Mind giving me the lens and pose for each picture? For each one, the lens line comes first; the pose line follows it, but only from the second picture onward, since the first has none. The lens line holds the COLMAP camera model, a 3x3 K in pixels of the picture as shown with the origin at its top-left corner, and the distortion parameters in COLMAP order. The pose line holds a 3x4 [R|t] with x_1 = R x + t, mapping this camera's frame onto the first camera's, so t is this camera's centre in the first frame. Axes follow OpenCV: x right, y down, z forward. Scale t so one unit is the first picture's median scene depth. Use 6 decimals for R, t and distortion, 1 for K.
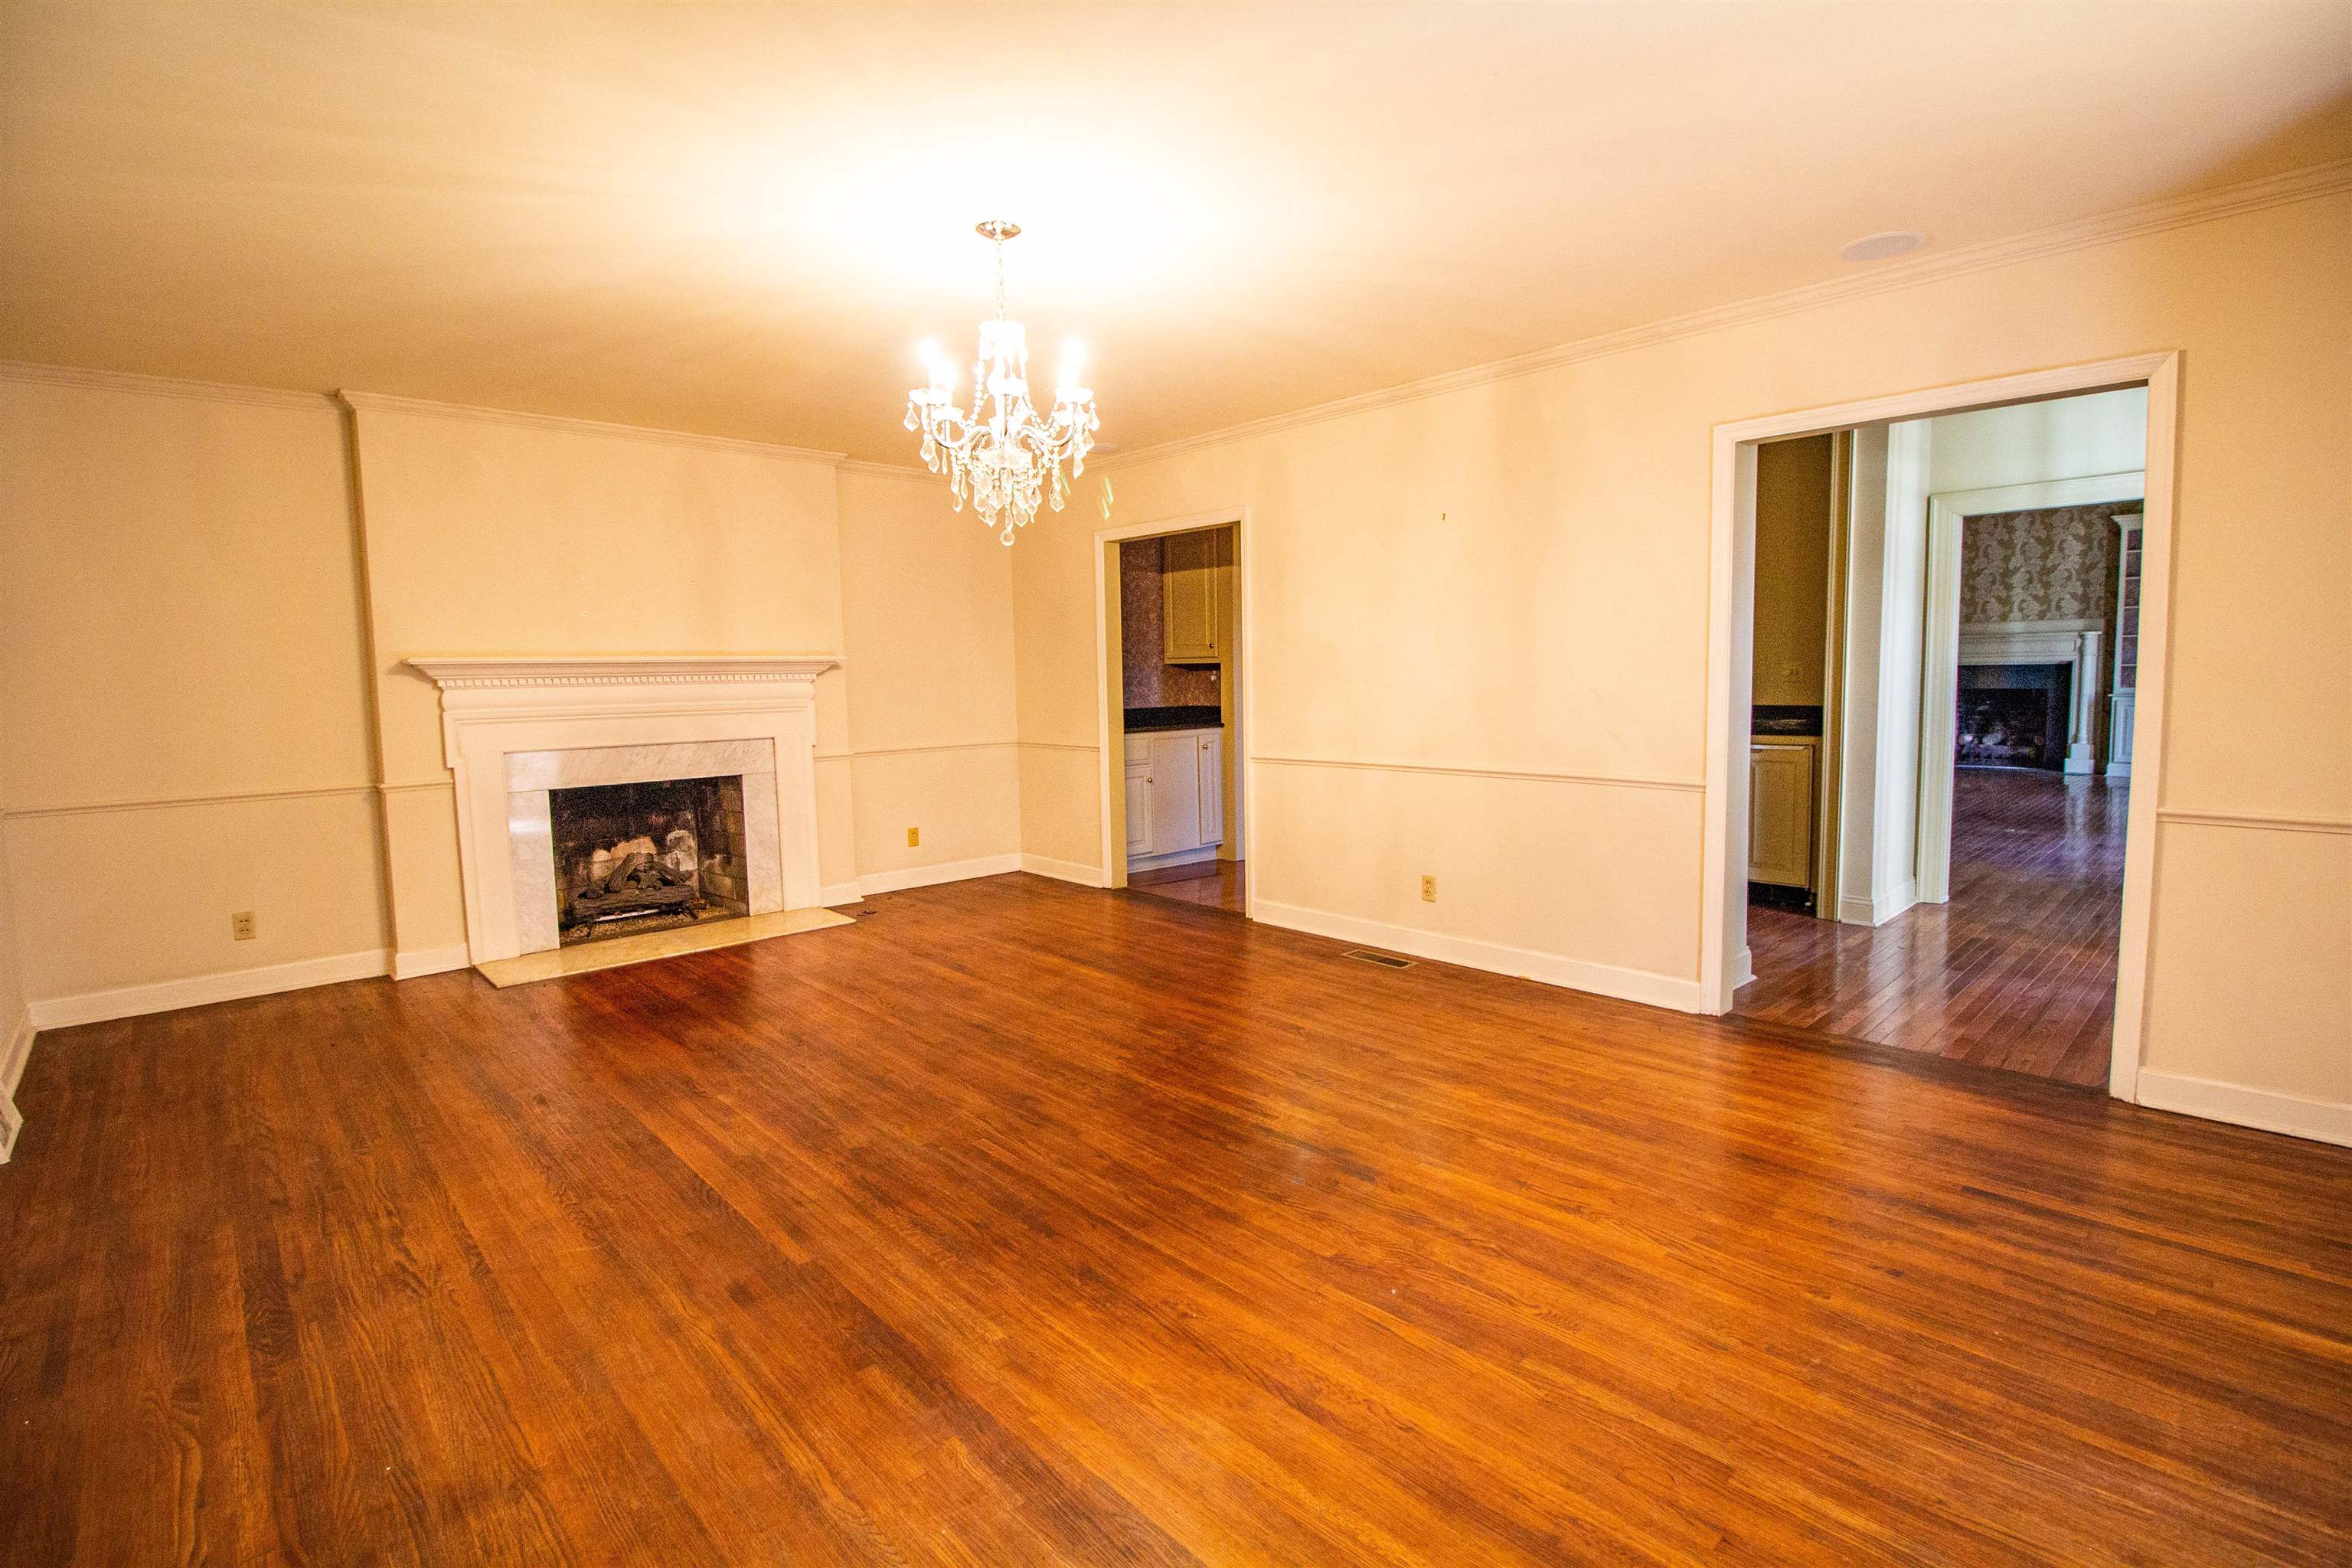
lens RADIAL K [[1088.8, 0, 1189.4], [0, 1088.8, 773.3], [0, 0, 1]] dist [-0.003693, -0.011087]
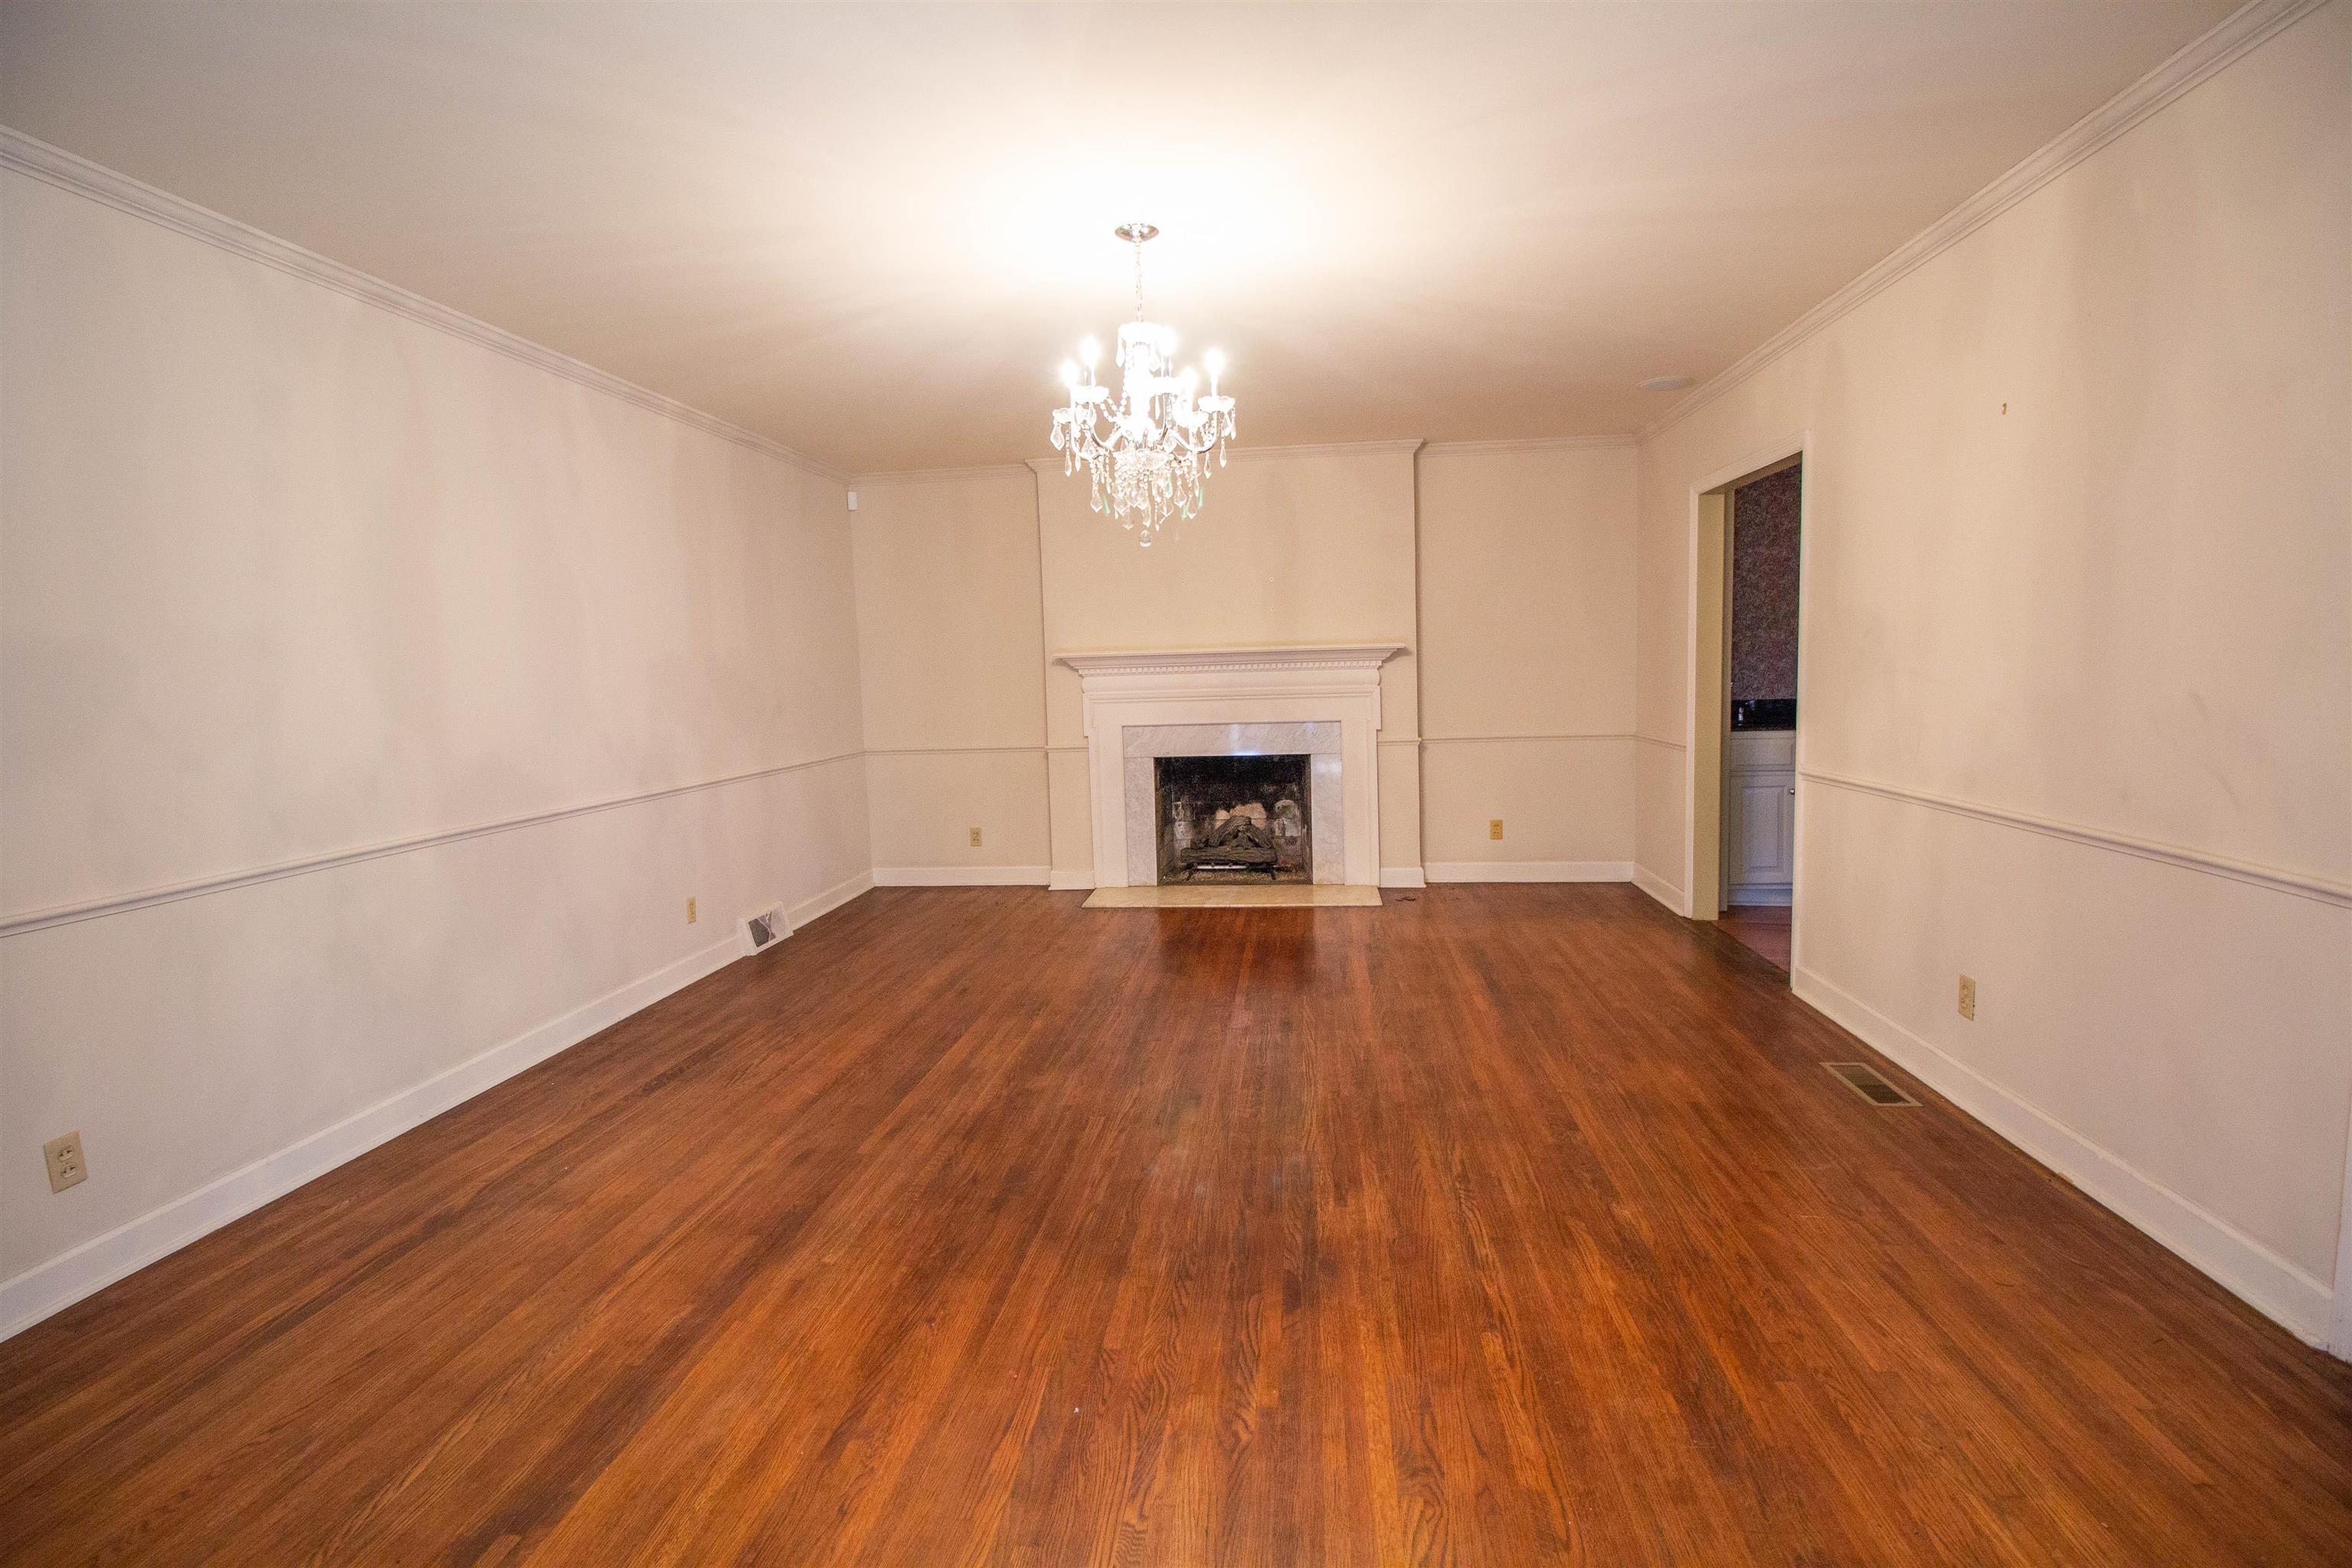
lens RADIAL K [[1088.8, 0, 1188.9], [0, 1088.8, 773.4], [0, 0, 1]] dist [-0.003693, -0.011087]
pose [[0.646550, 0.074488, -0.759227, 0.489039], [-0.054519, 0.997189, 0.051407, -0.041684], [0.760921, 0.008155, 0.648793, 0.288612]]
